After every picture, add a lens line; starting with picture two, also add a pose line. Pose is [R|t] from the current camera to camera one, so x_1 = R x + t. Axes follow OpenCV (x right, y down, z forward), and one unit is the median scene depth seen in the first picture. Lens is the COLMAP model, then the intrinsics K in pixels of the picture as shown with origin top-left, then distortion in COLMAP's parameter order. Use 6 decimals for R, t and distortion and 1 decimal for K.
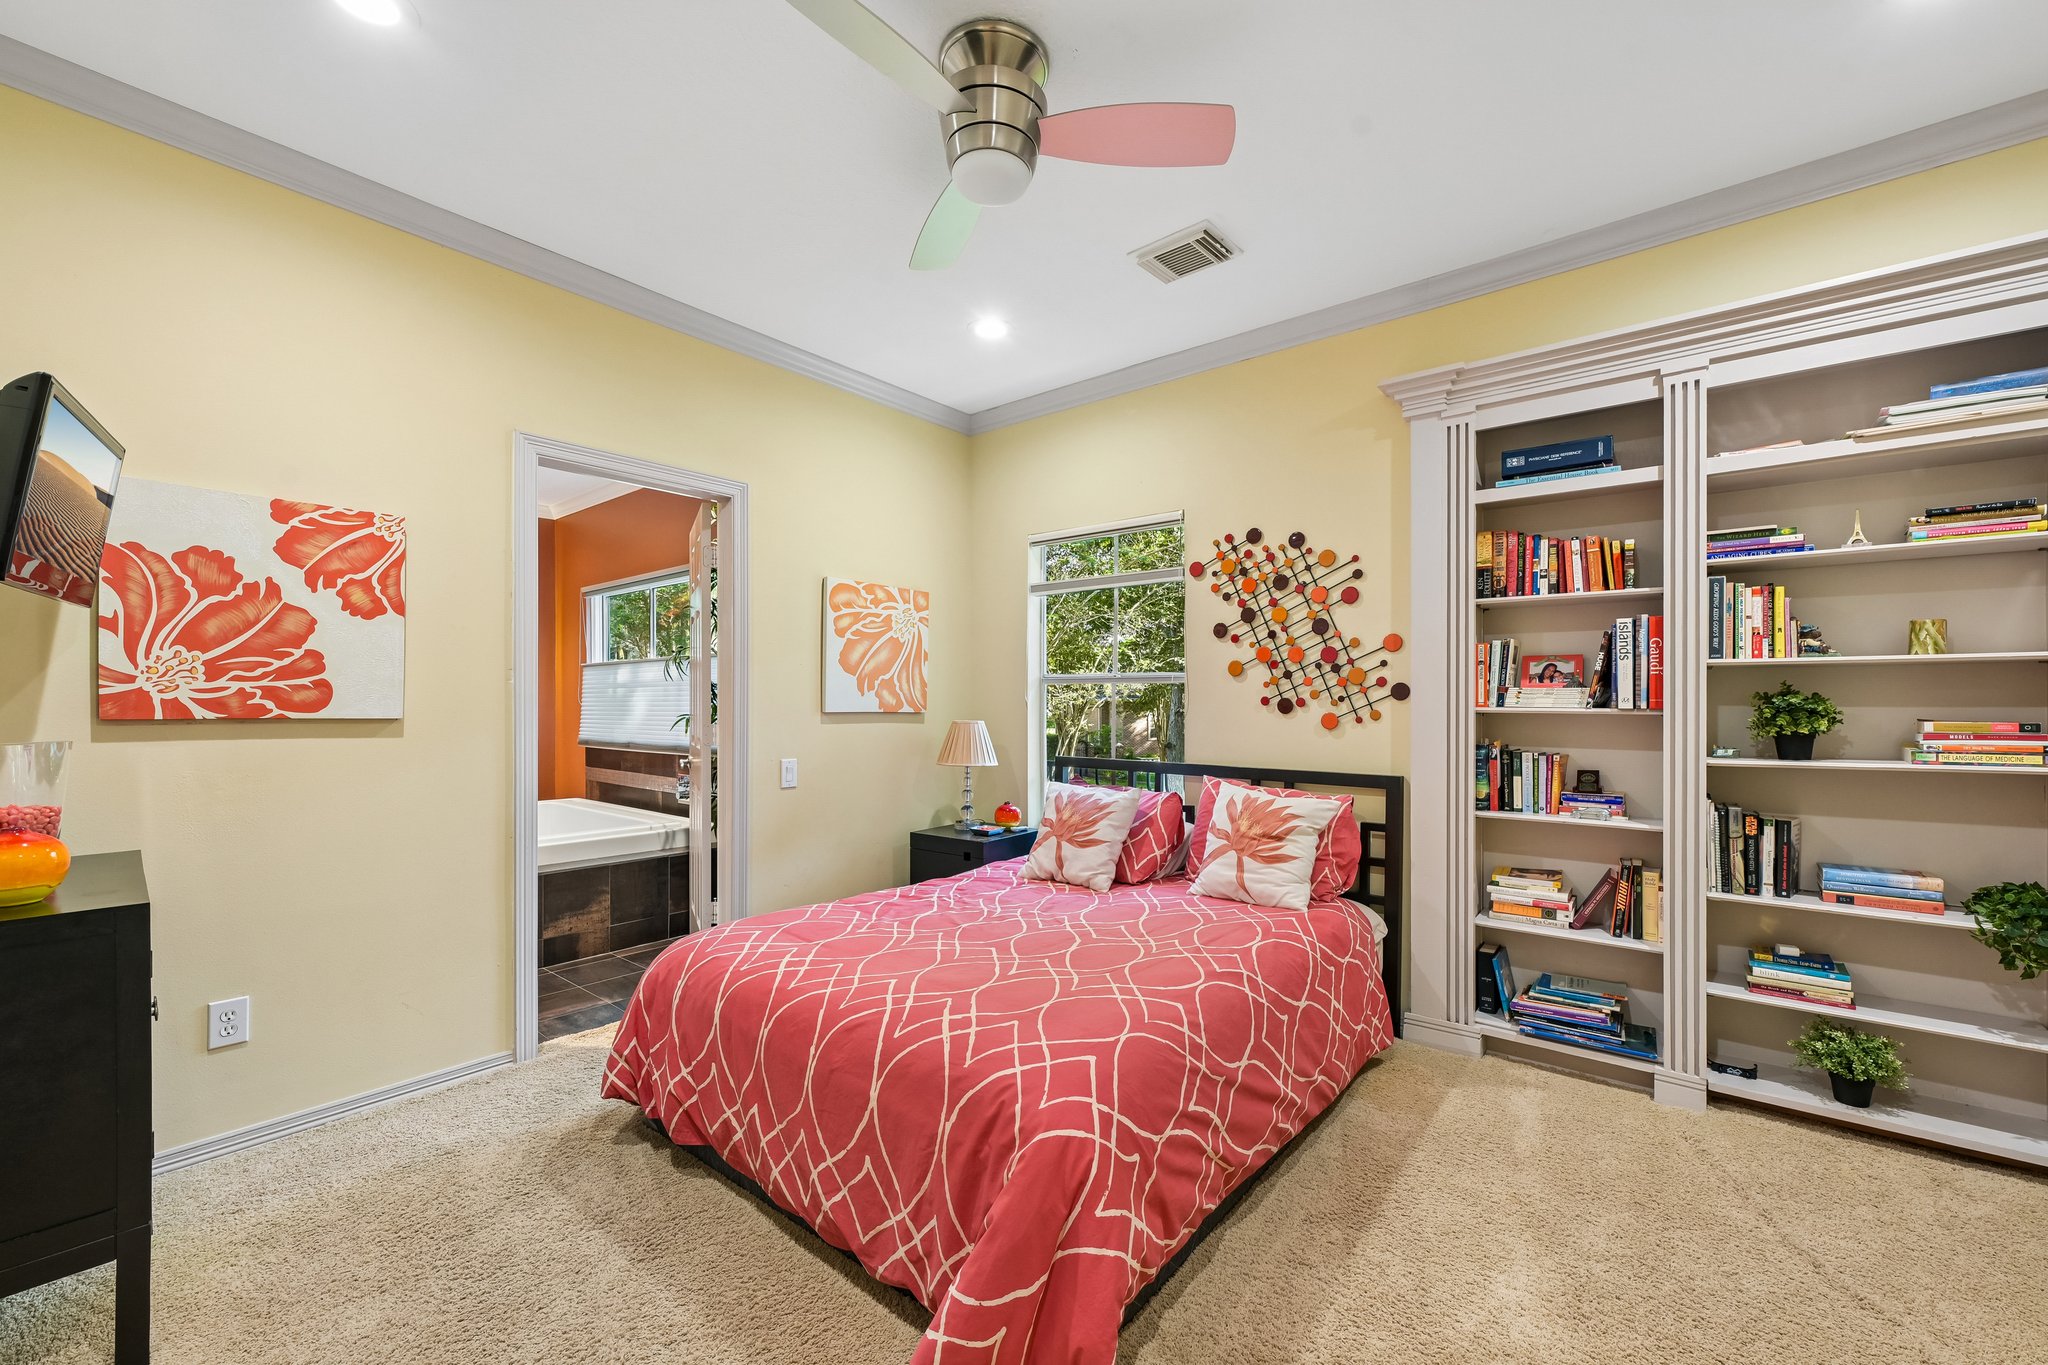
lens RADIAL K [[823.6, 0, 1023.4], [0, 823.6, 697.1], [0, 0, 1]] dist [-0.002901, -0.000116]
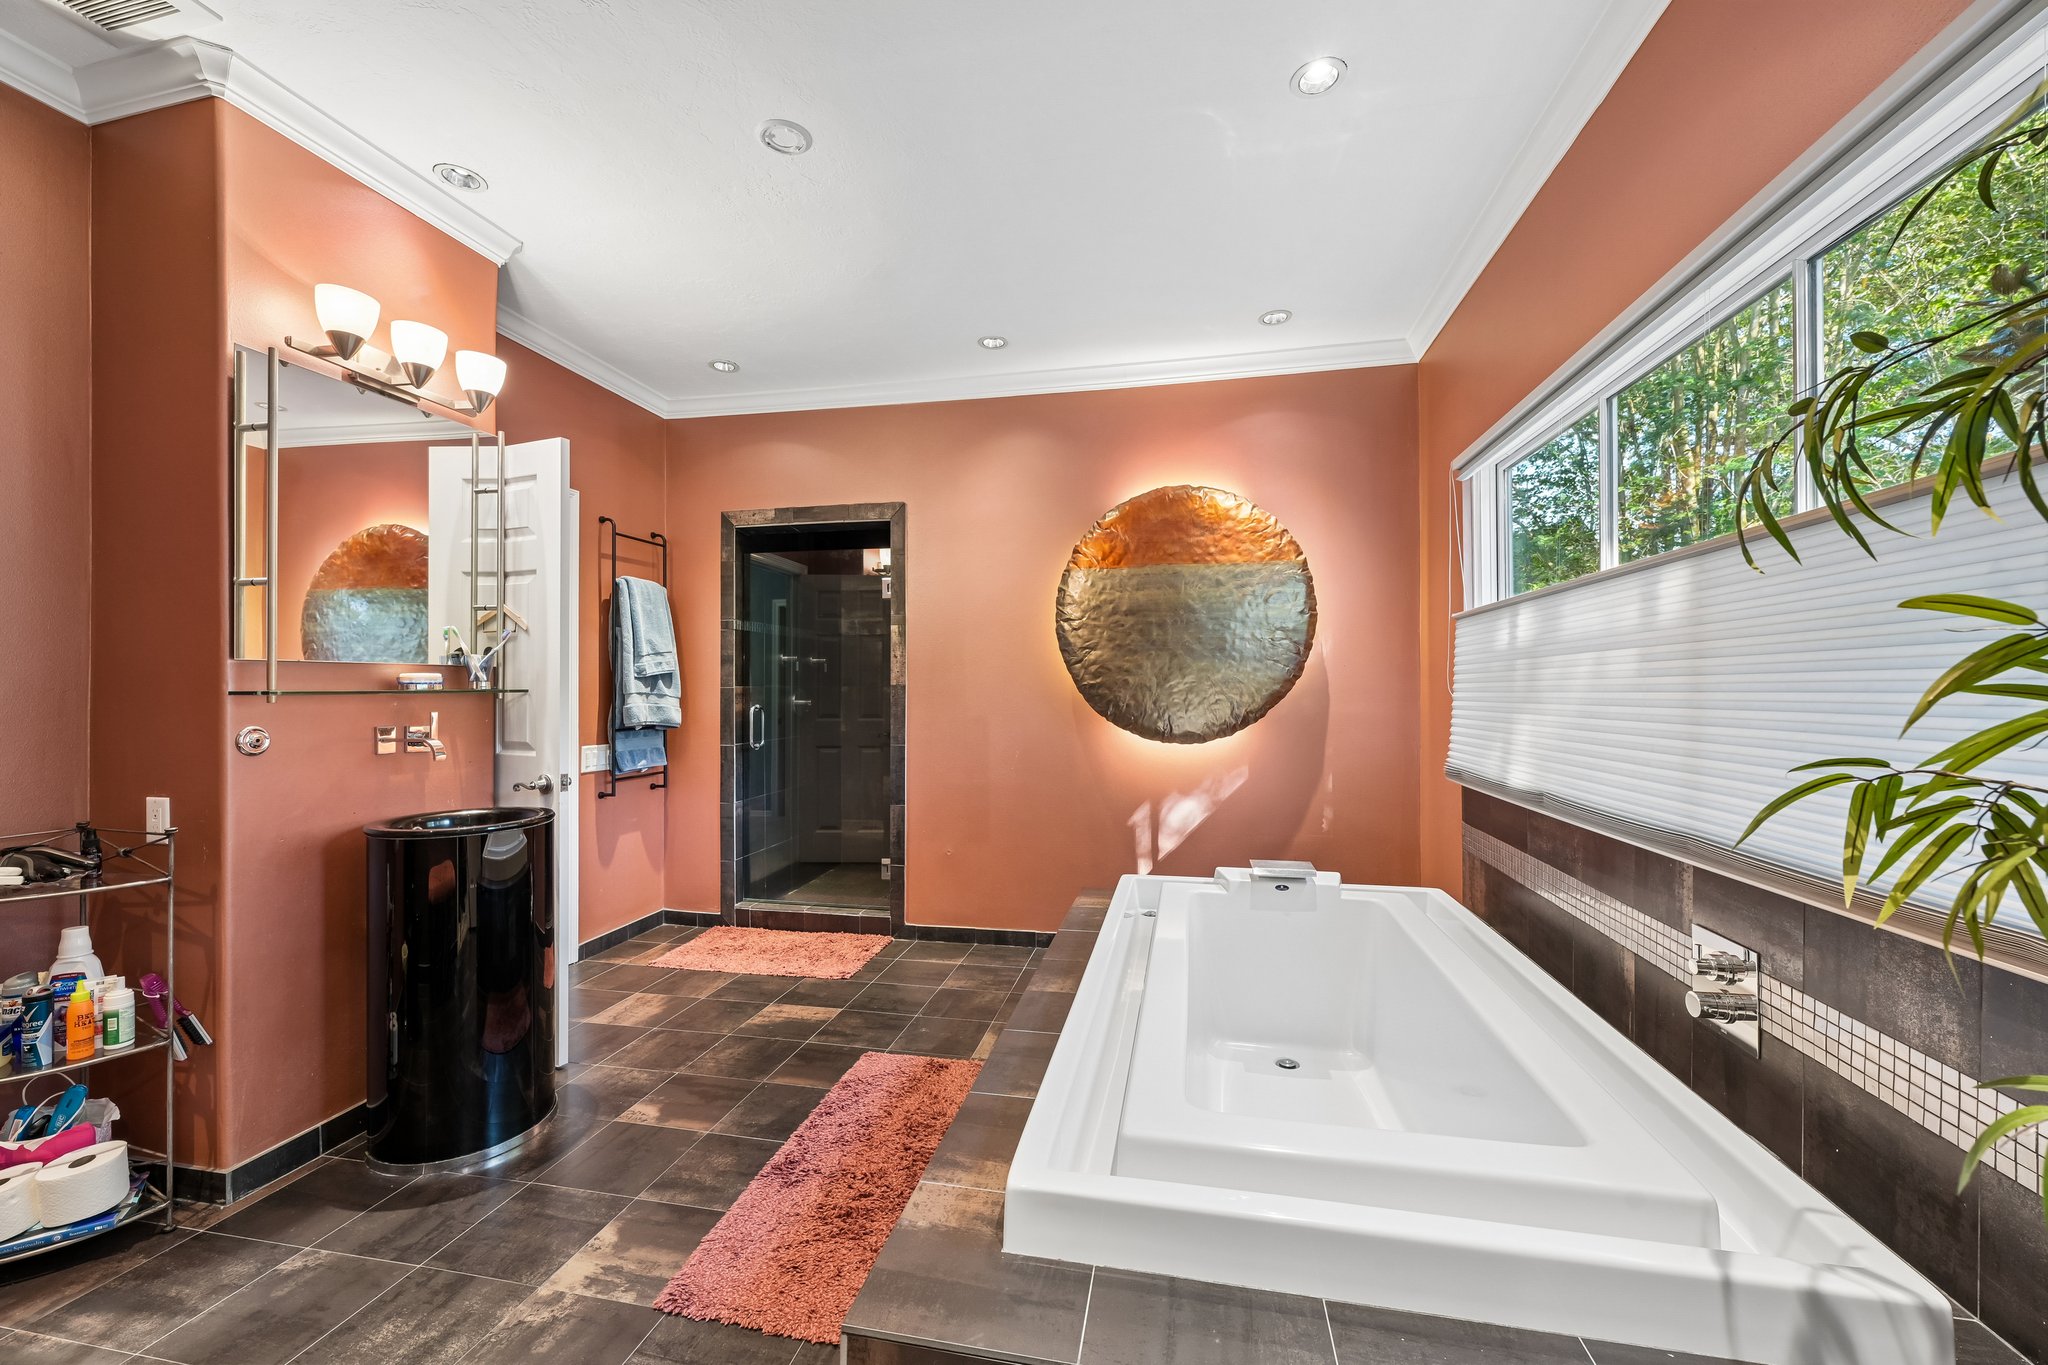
lens RADIAL K [[823.6, 0, 1024.2], [0, 823.6, 688.4], [0, 0, 1]] dist [-0.002901, -0.000116]
pose [[-0.880027, -0.006059, -0.474884, -0.076507], [0.001107, 0.999890, -0.014809, 0.010588], [0.474922, -0.013558, -0.879924, 1.280558]]
